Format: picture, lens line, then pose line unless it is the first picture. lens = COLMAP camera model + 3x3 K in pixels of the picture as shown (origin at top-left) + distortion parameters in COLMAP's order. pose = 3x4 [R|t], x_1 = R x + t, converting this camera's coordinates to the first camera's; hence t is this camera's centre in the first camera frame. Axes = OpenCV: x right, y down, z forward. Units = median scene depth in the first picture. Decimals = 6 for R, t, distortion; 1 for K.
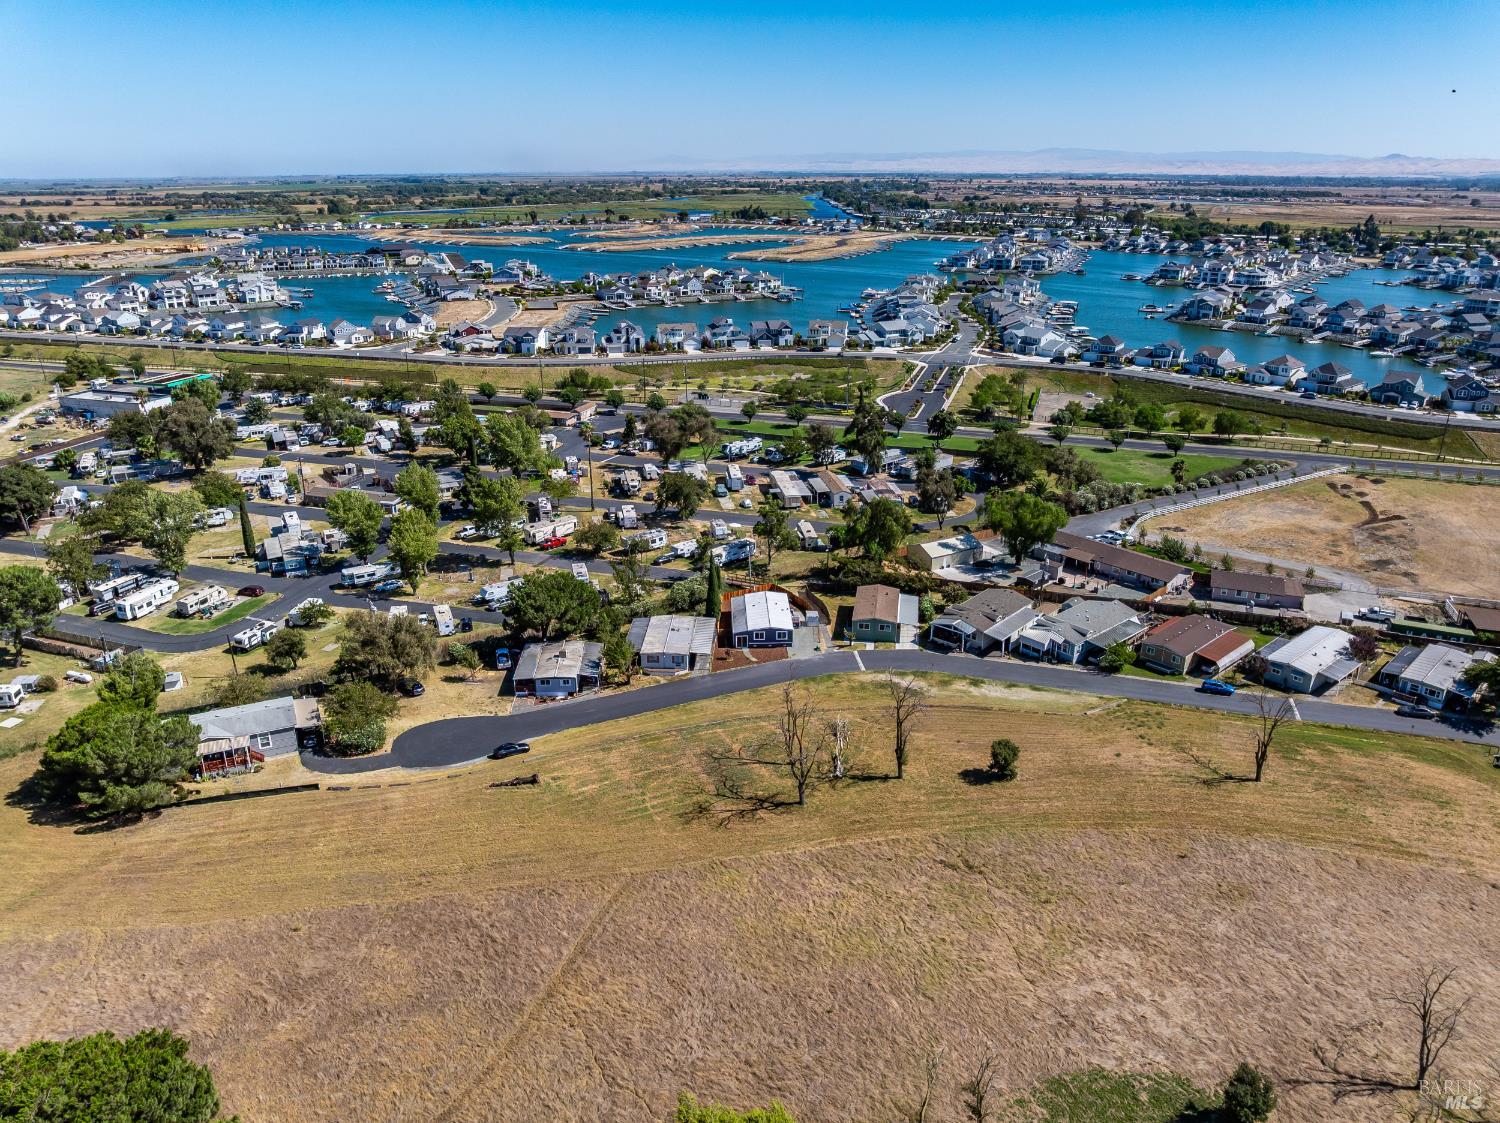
lens RADIAL K [[1050.9, 0, 752.2], [0, 1050.9, 561.1], [0, 0, 1]] dist [-0.028213, -0.006304]
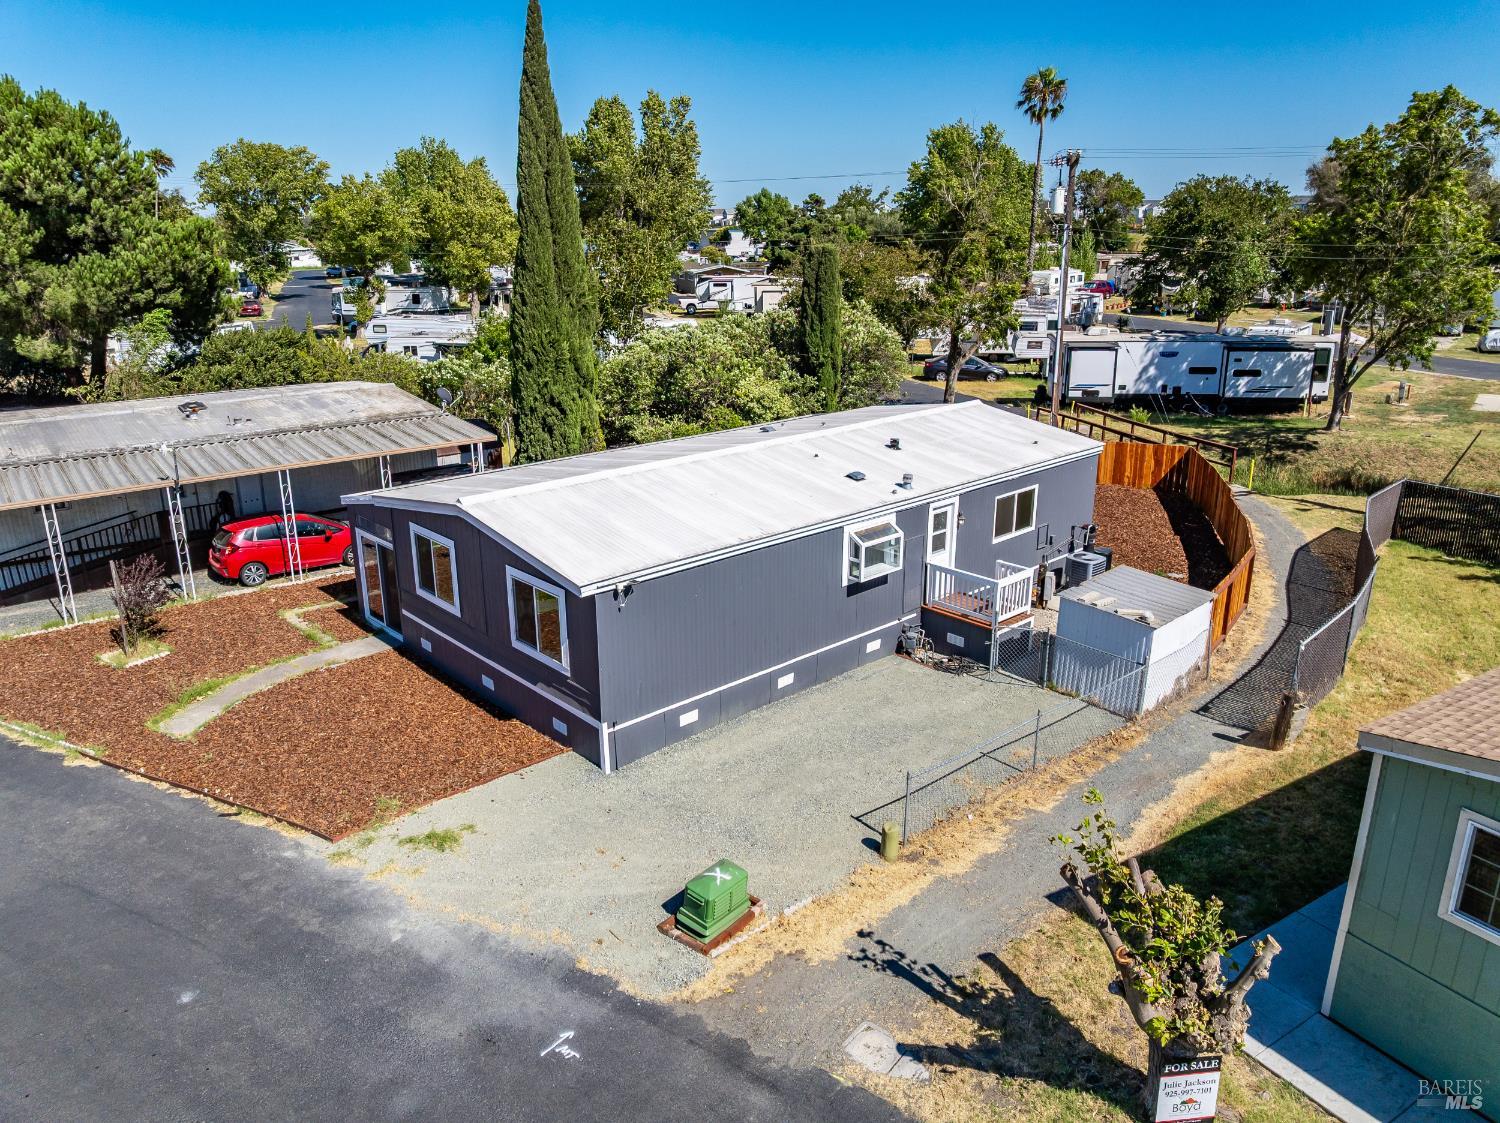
lens RADIAL K [[1055.0, 0, 750.0], [0, 1055.0, 561.5], [0, 0, 1]] dist [-0.050095, 0.020005]
pose [[0.646815, 0.231972, -0.726511, 0.104083], [-0.263769, 0.961873, 0.072288, 0.047043], [0.715581, 0.144874, 0.683342, 0.851472]]
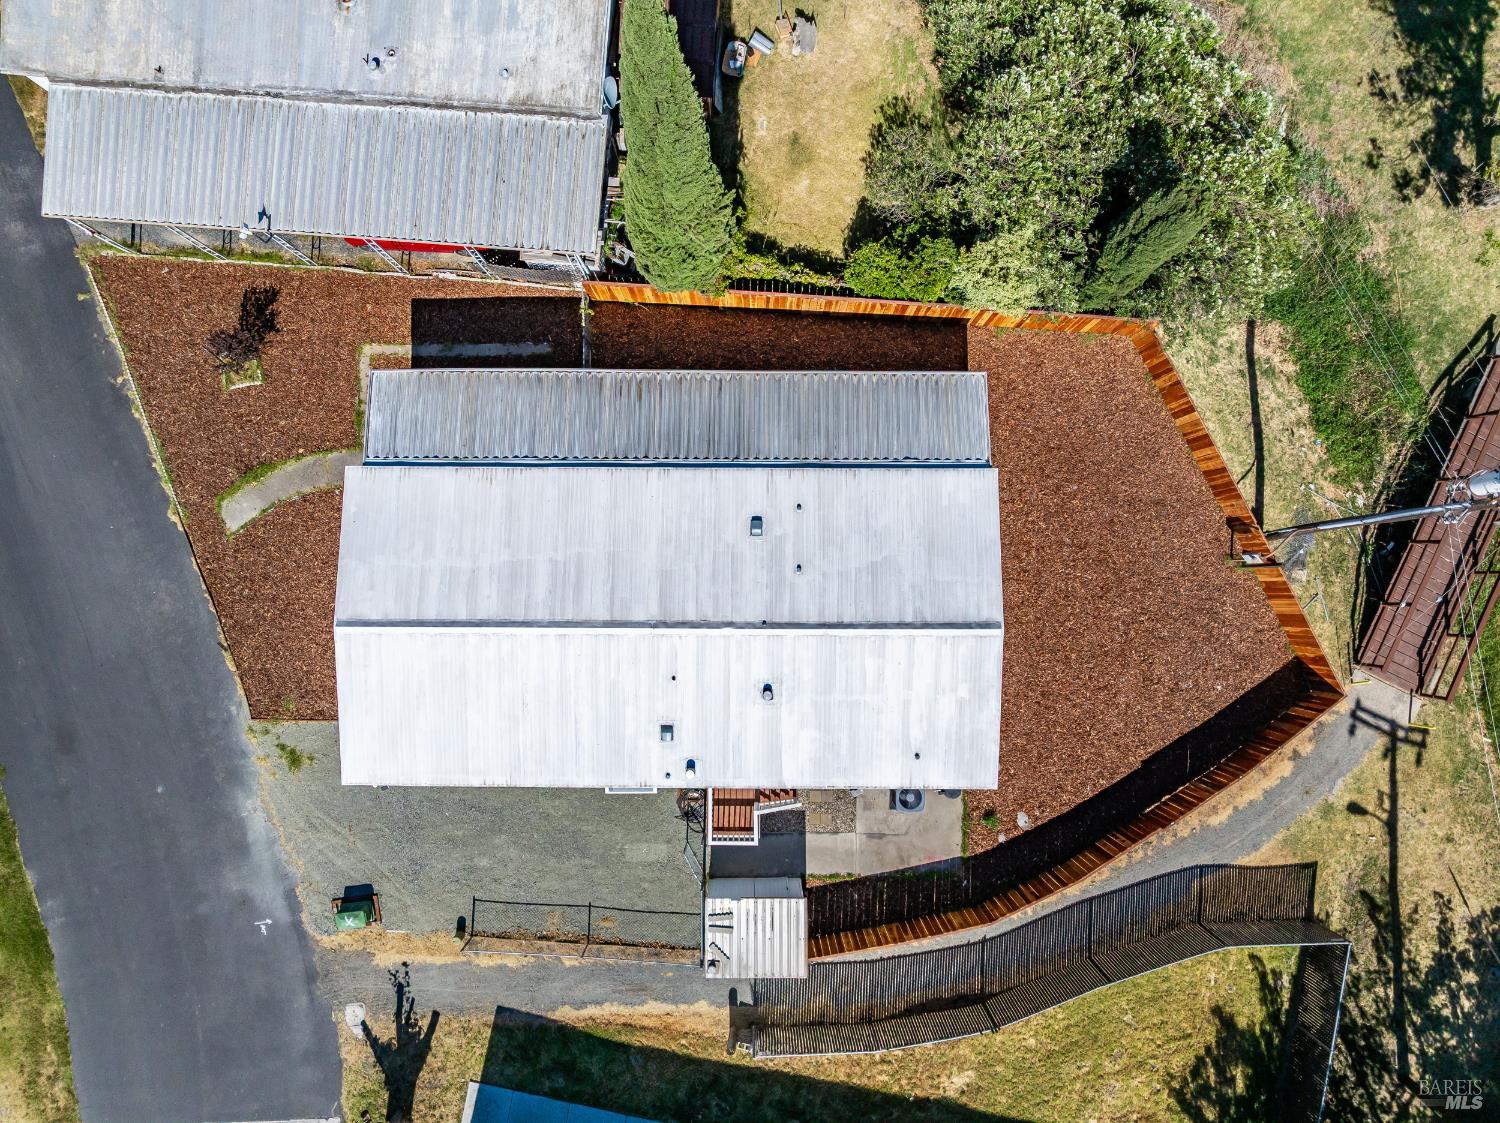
lens RADIAL K [[1055.0, 0, 750.0], [0, 1055.0, 561.5], [0, 0, 1]] dist [-0.050095, 0.020005]
pose [[-0.045845, 0.998692, -0.022630, 0.008693], [-0.350585, 0.005128, 0.936517, -0.080261], [0.935408, 0.050868, 0.349892, 0.899219]]
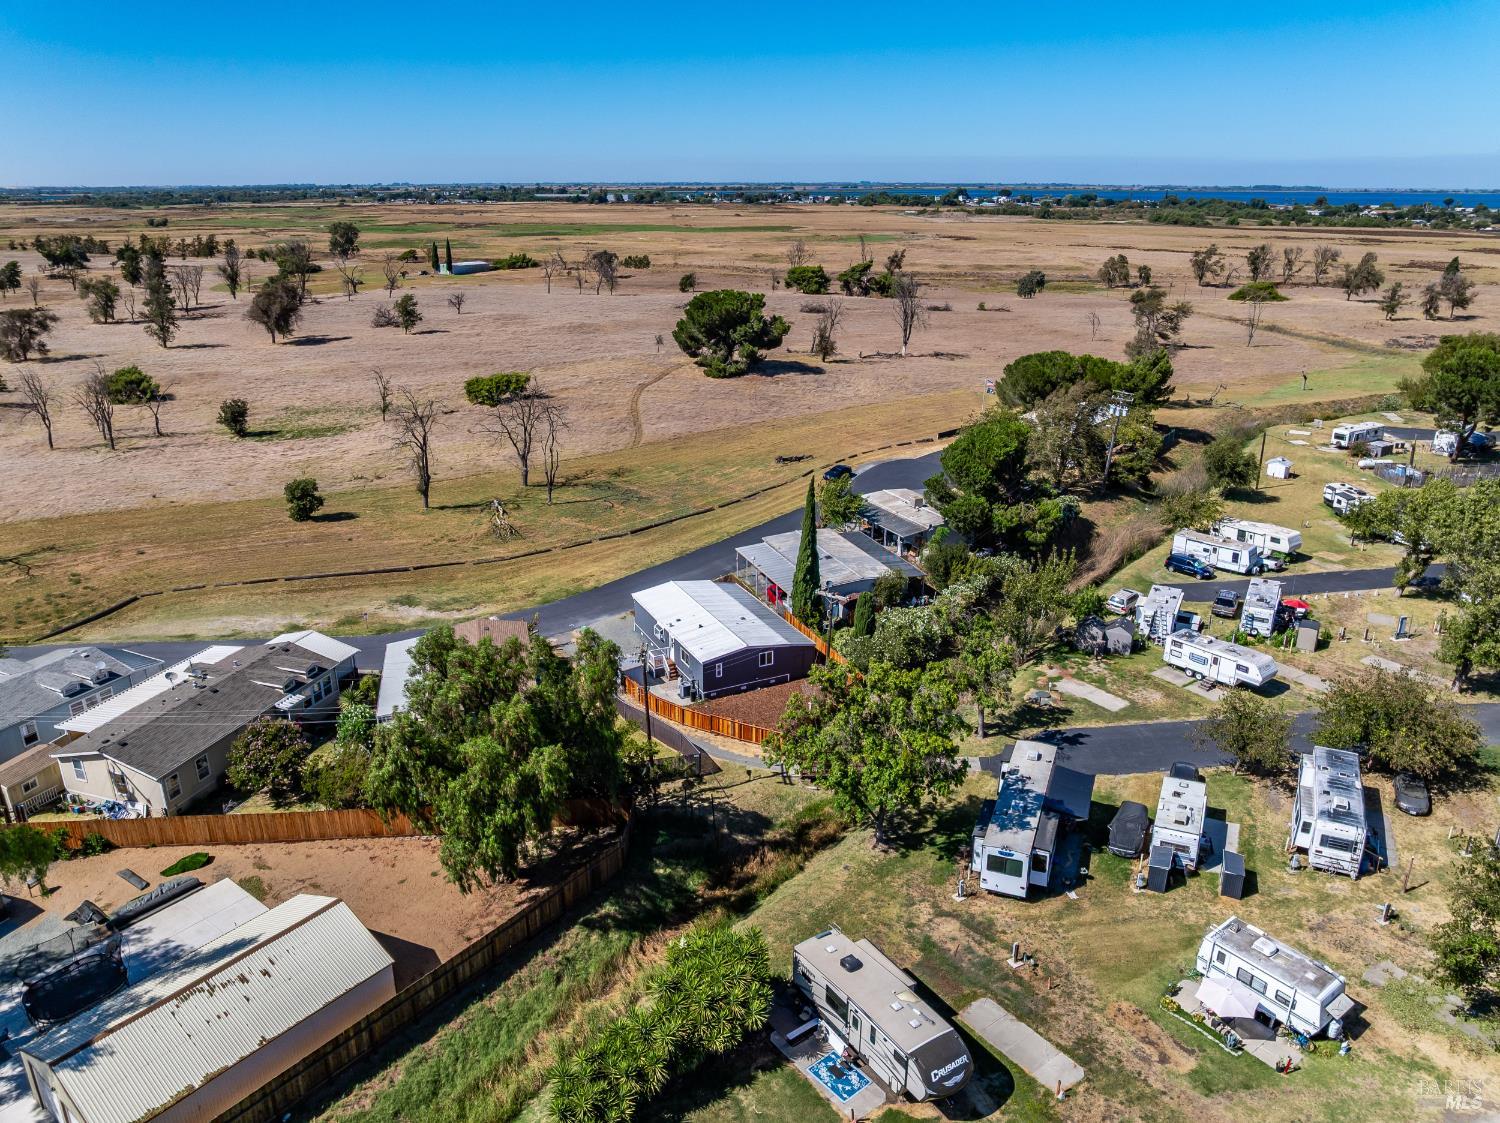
lens RADIAL K [[1053.7, 0, 752.1], [0, 1053.7, 561.2], [0, 0, 1]] dist [-0.038404, 0.002008]
pose [[-0.915333, 0.133436, -0.379948, 0.165575], [-0.144325, 0.772128, 0.618861, -0.258250], [0.375947, 0.621300, -0.687496, 1.240054]]
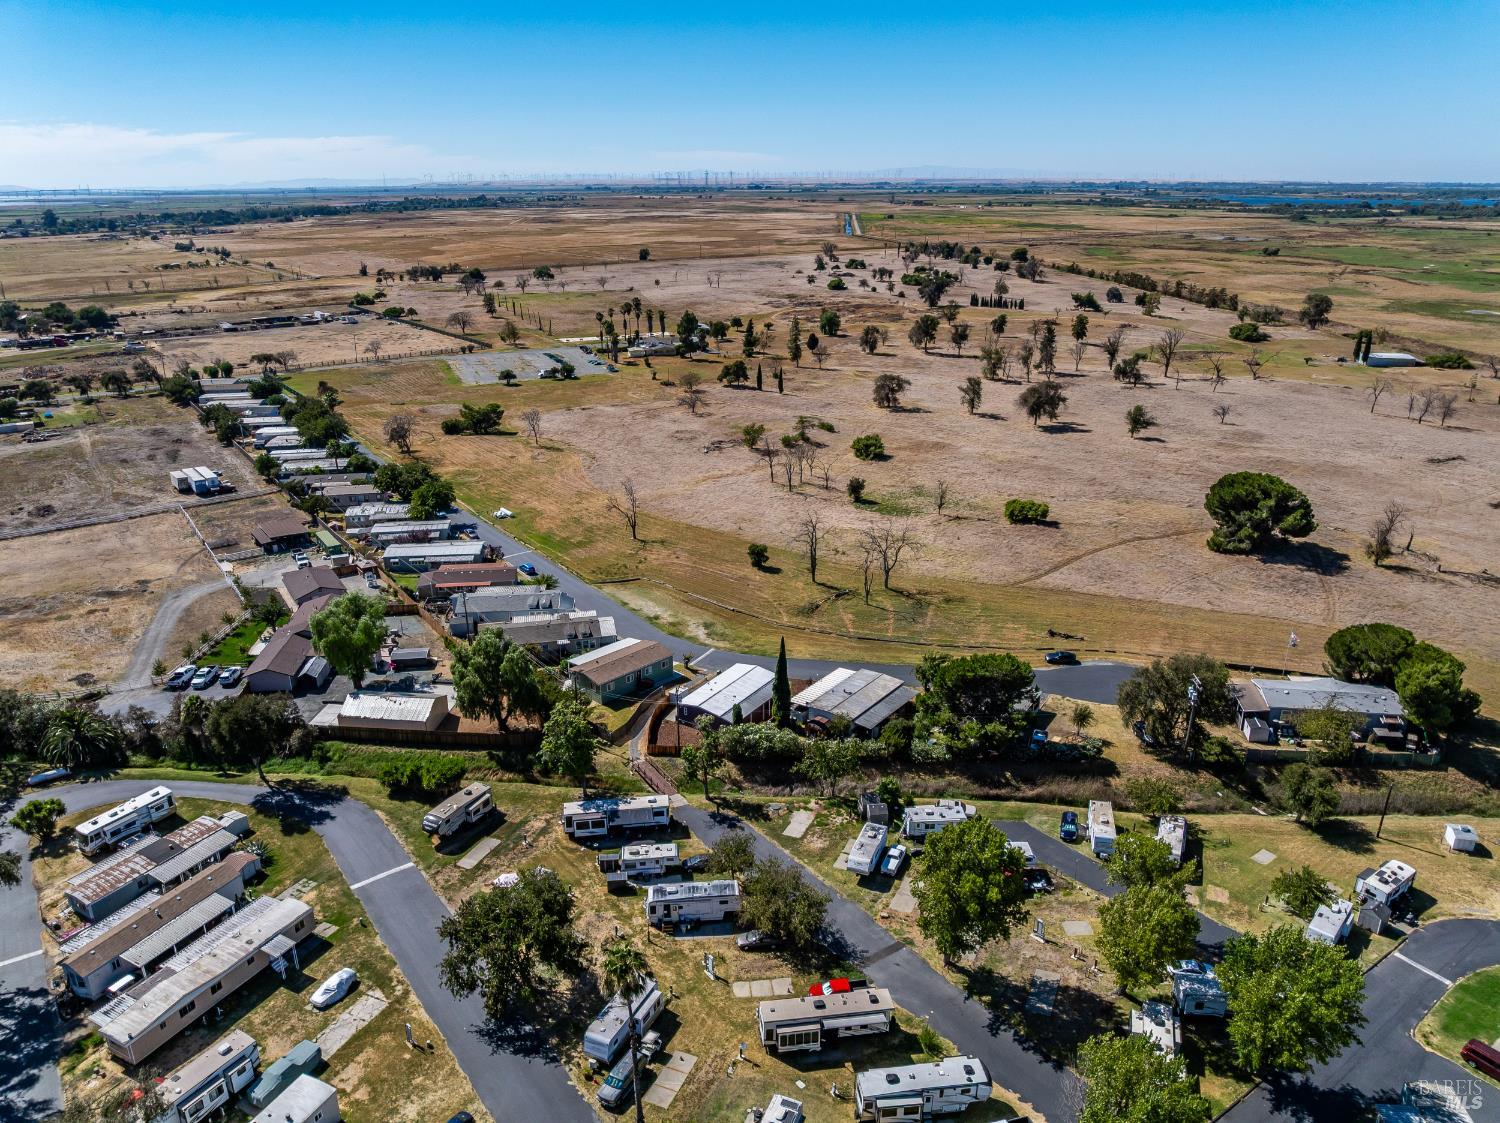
lens RADIAL K [[1050.9, 0, 752.2], [0, 1050.9, 561.1], [0, 0, 1]] dist [-0.028213, -0.006304]
pose [[-0.813983, -0.199384, 0.545598, -0.422193], [0.204852, 0.780377, 0.590803, -0.506707], [-0.543569, 0.592670, -0.594369, 1.348712]]
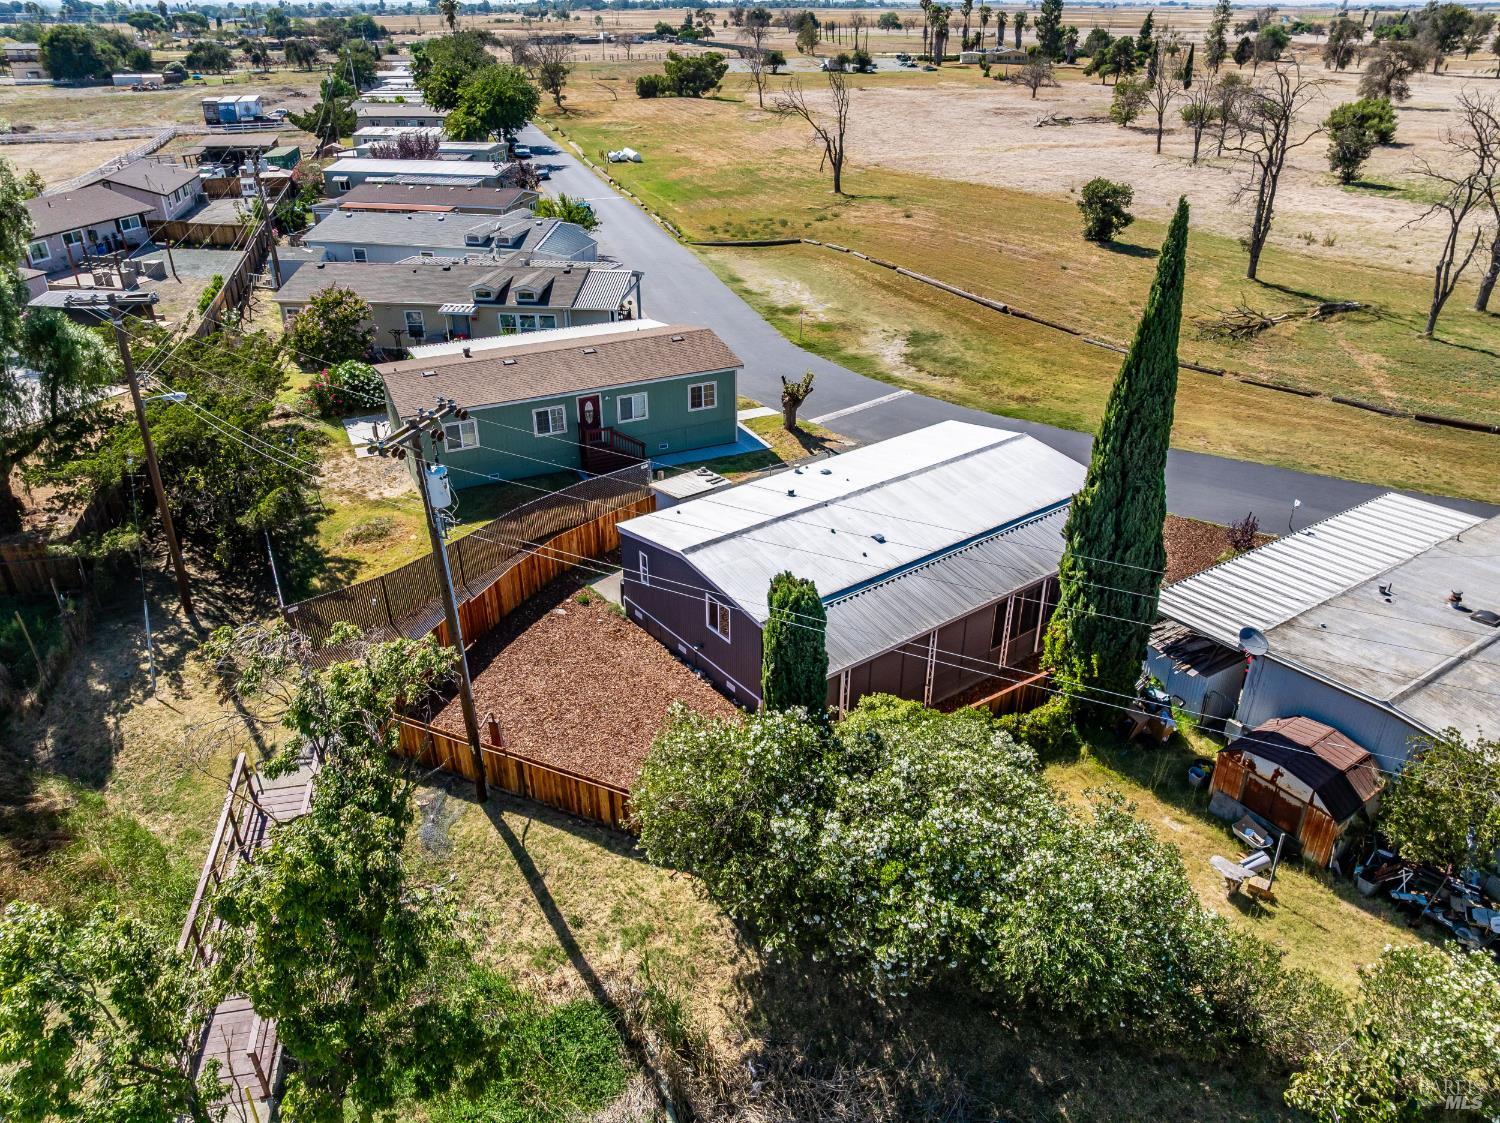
lens RADIAL K [[1050.9, 0, 752.2], [0, 1050.9, 561.1], [0, 0, 1]] dist [-0.028213, -0.006304]
pose [[-0.574897, -0.390982, 0.718767, -0.109064], [0.286423, 0.726703, 0.624391, -0.068646], [-0.766456, 0.564832, -0.305793, 1.013500]]
